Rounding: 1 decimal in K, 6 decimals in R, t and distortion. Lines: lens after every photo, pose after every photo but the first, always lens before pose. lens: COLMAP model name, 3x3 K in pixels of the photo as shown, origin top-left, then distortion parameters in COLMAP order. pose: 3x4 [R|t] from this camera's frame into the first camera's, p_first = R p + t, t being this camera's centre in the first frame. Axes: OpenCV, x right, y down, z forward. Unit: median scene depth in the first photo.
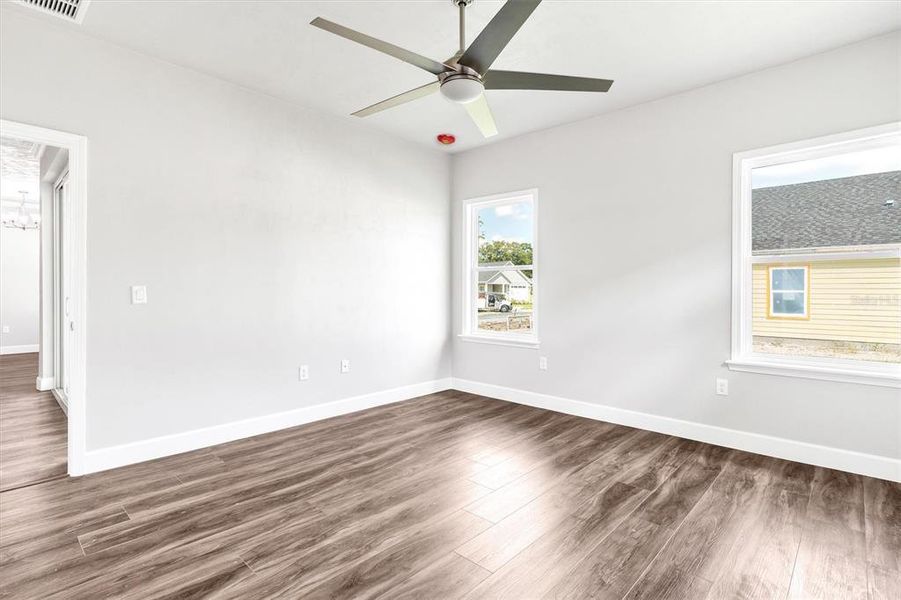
lens RADIAL K [[443.7, 0, 454.8], [0, 443.7, 290.5], [0, 0, 1]] dist [-0.002817, -0.000107]
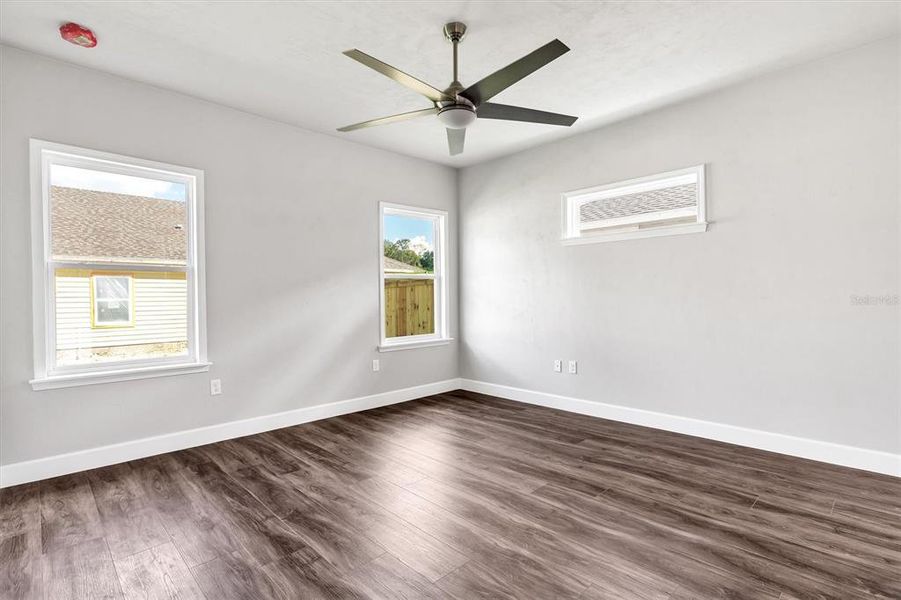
lens RADIAL K [[435.3, 0, 463.2], [0, 435.3, 298.0], [0, 0, 1]] dist [-0.001876, -0.000200]
pose [[0.040427, -0.005769, 0.999166, -0.824288], [0.008981, 0.999945, 0.005410, -0.000426], [-0.999142, 0.008755, 0.040476, 0.720750]]
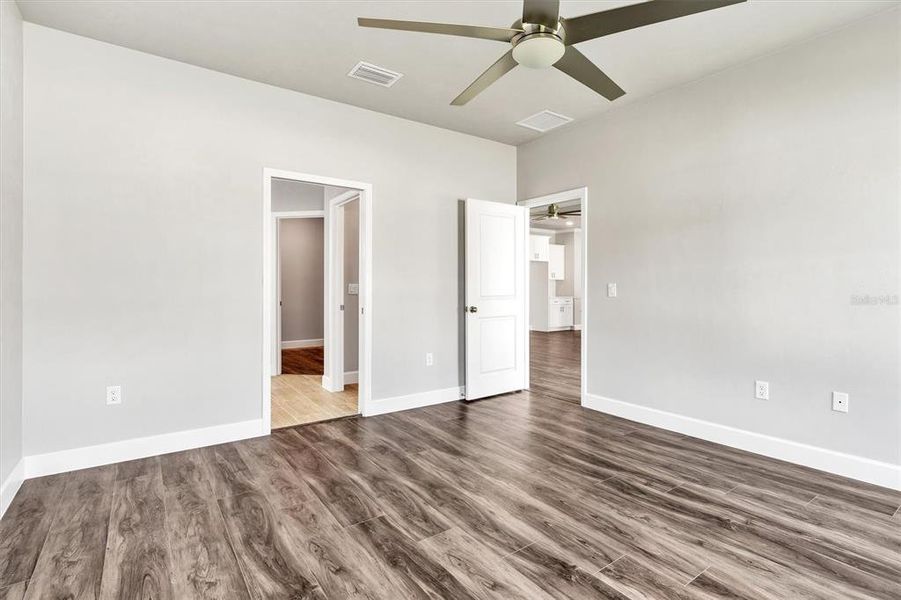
lens RADIAL K [[443.7, 0, 454.8], [0, 443.7, 290.5], [0, 0, 1]] dist [-0.002817, -0.000107]
pose [[-0.203993, 0.002912, -0.978968, 0.671534], [0.001287, 0.999996, 0.002706, 0.006553], [0.978971, -0.000708, -0.203996, 0.774391]]
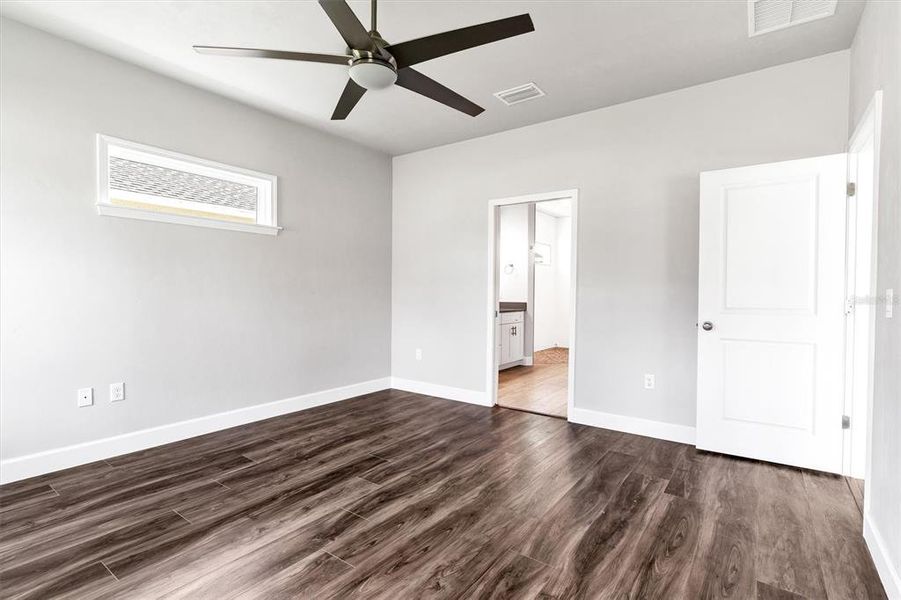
lens RADIAL K [[428.6, 0, 447.9], [0, 428.6, 306.2], [0, 0, 1]] dist [-0.003574, -0.000128]
pose [[-0.994192, -0.009230, -0.107221, -0.036761], [-0.012362, 0.999515, 0.028579, 0.005233], [0.106905, 0.029739, -0.993824, 1.455903]]
